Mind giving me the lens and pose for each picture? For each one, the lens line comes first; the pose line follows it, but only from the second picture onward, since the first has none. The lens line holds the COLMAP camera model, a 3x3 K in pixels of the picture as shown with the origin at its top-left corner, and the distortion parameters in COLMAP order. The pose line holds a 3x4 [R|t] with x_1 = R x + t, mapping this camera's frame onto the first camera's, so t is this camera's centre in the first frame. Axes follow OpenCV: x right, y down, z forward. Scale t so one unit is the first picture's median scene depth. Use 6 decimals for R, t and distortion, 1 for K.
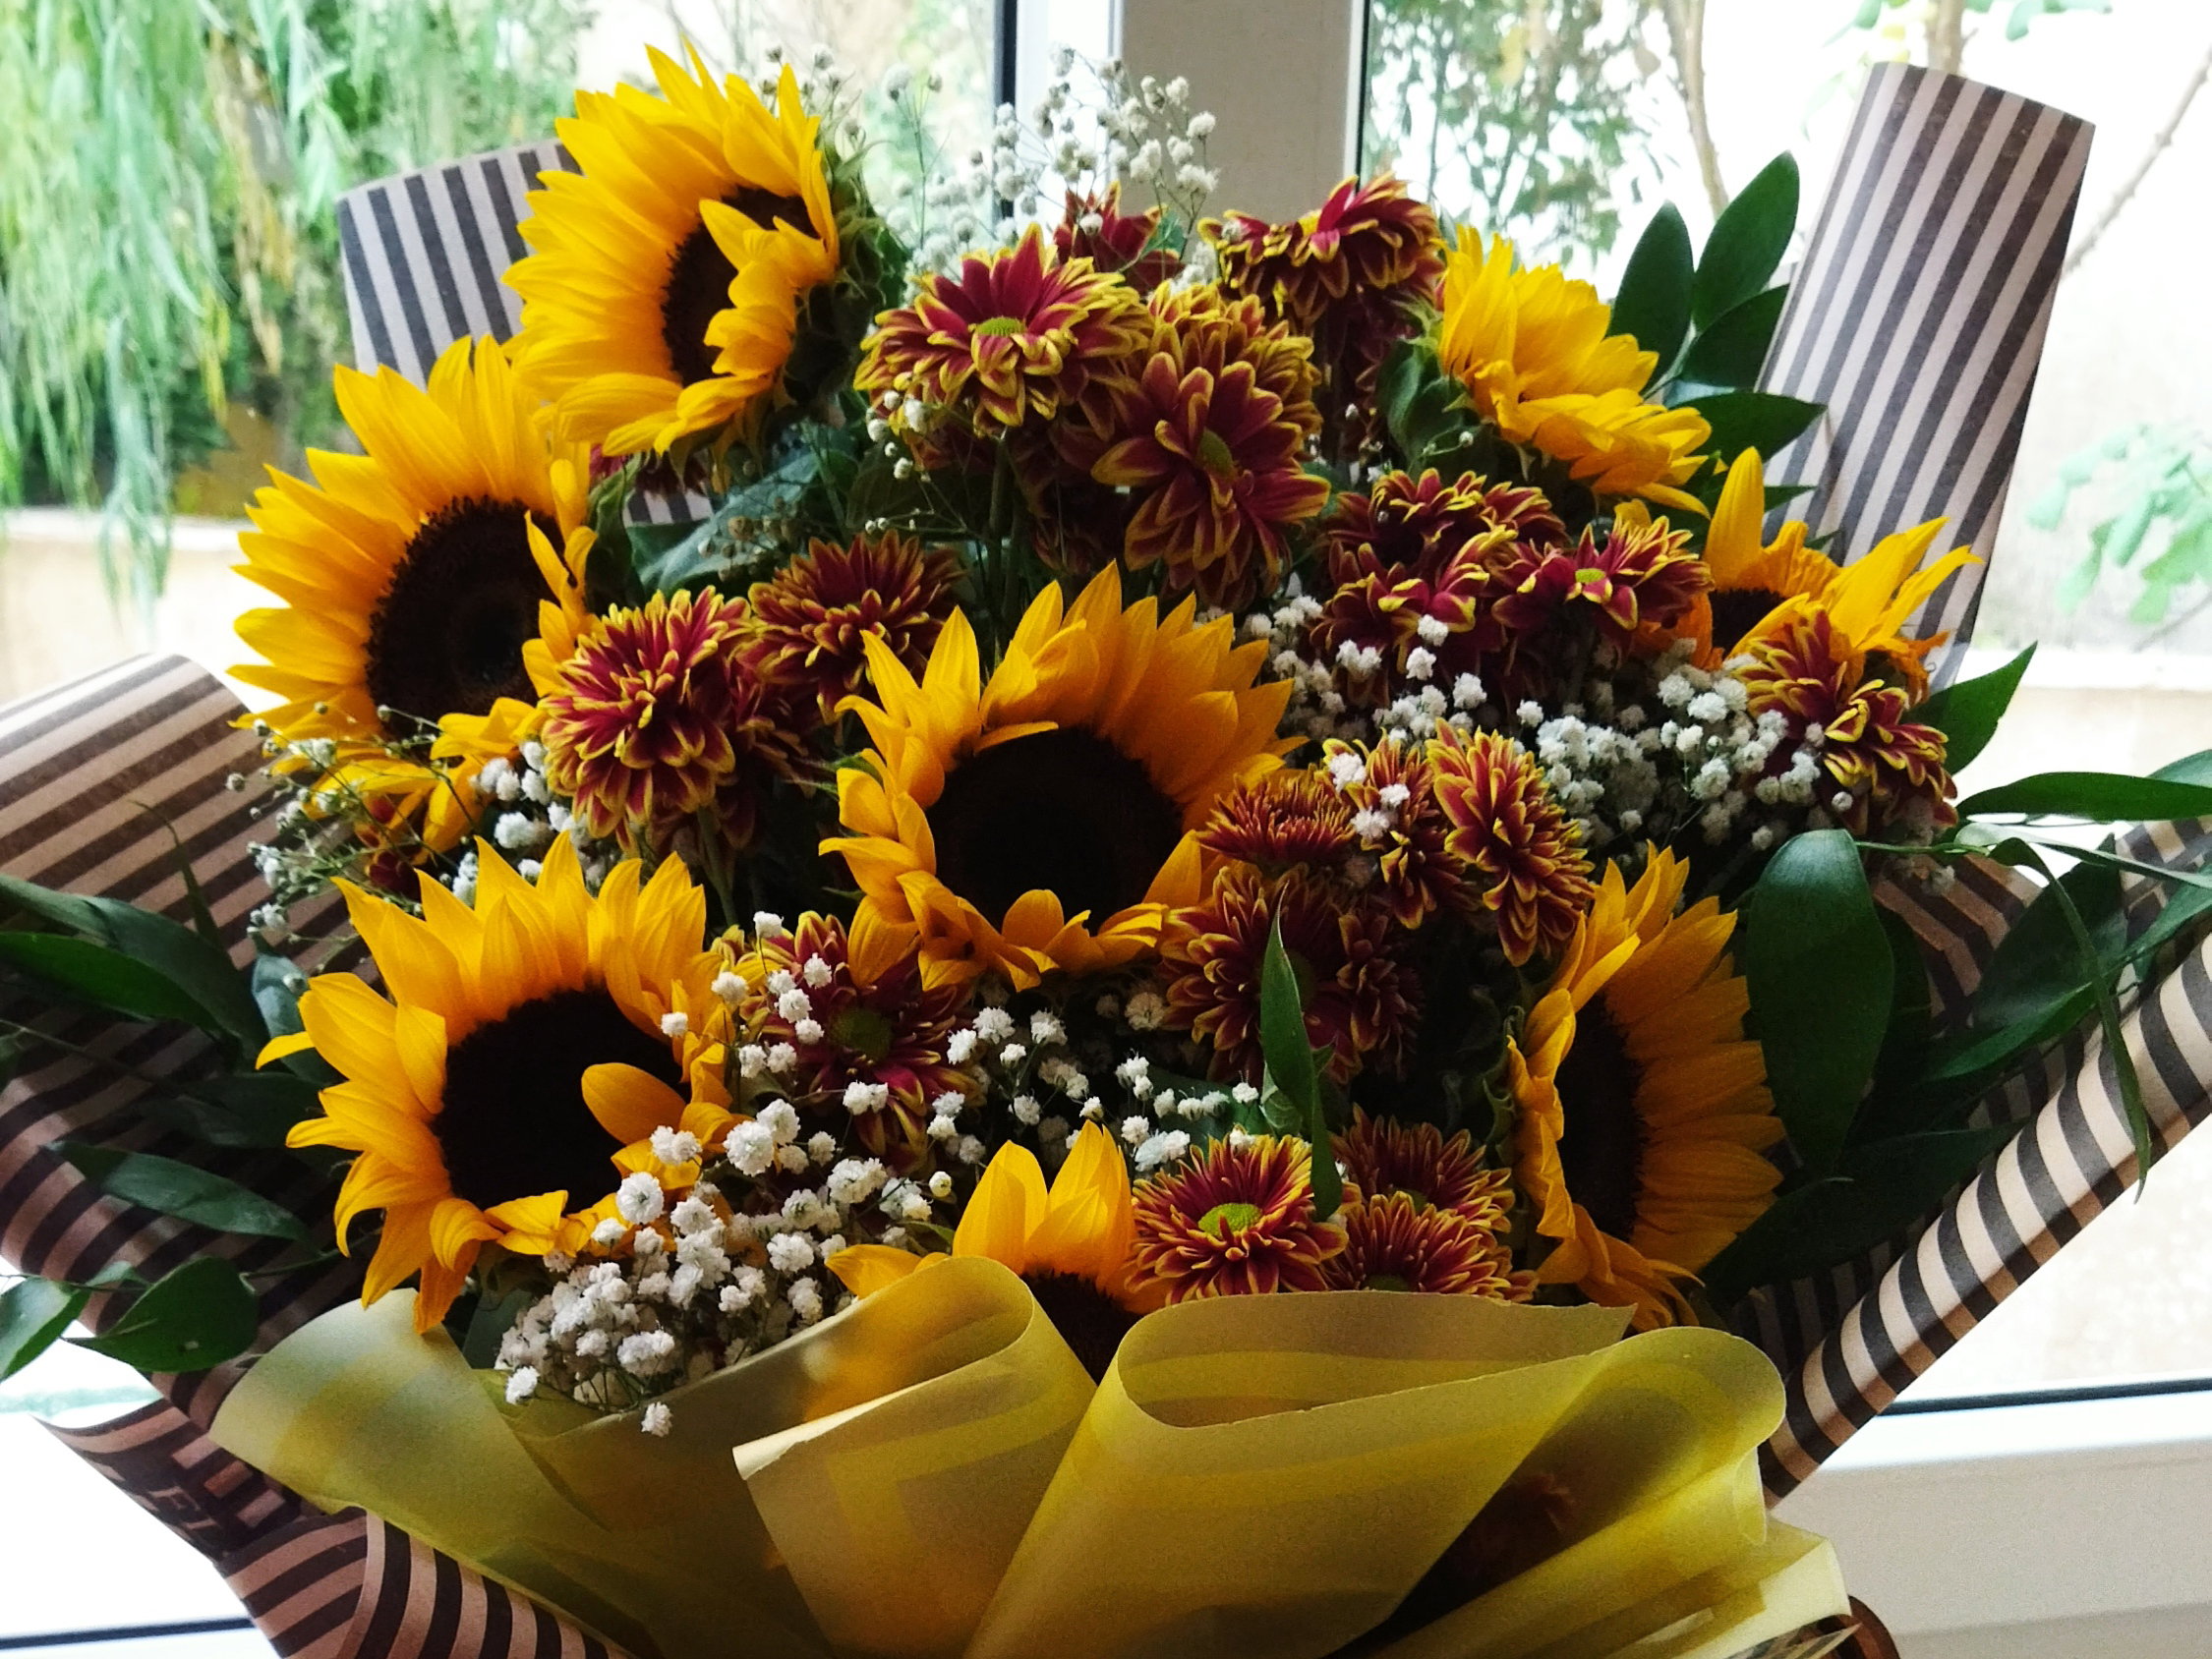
lens RADIAL K [[2372.6, 0, 1108.1], [0, 2372.6, 829.8], [0, 0, 1]] dist [-0.022951, 0.000000]
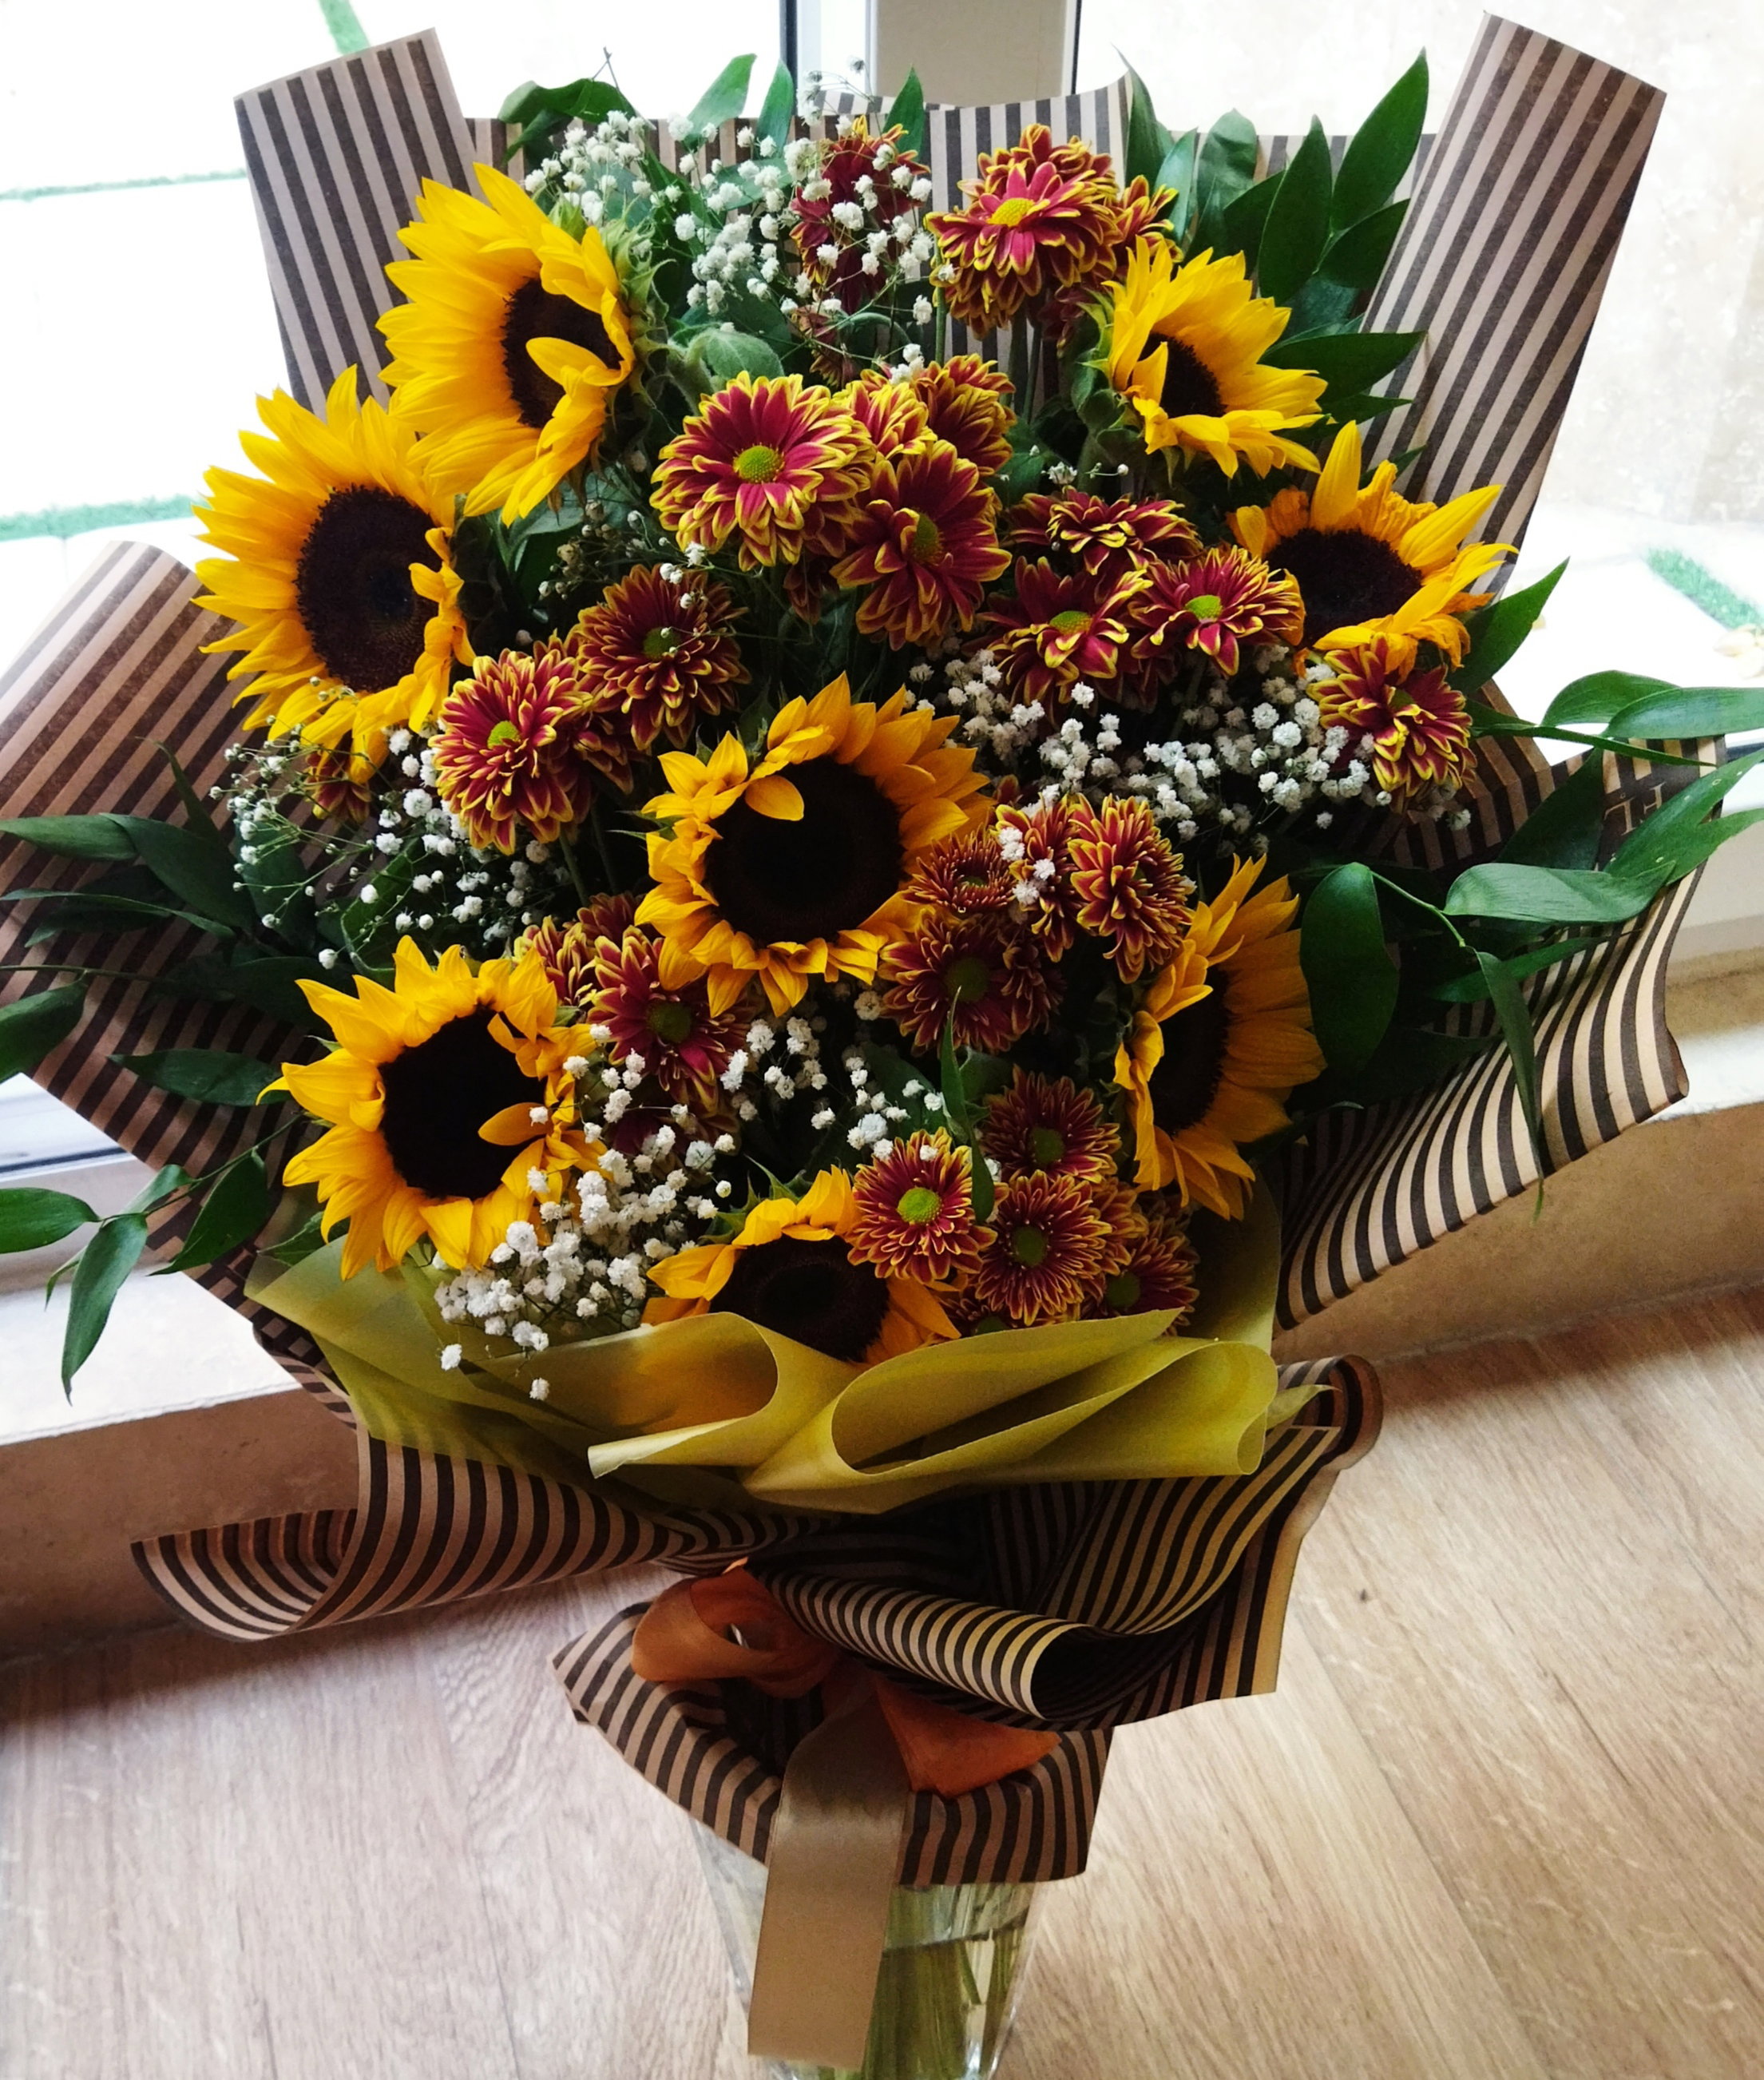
lens RADIAL K [[1786.4, 0, 826.9], [0, 1786.4, 986.6], [0, 0, 1]] dist [-0.008268, 0.010154]
pose [[0.999597, -0.005469, -0.027867, 0.017788], [0.012561, 0.965221, 0.261132, -0.182329], [0.025470, -0.261377, 0.964901, -0.028728]]
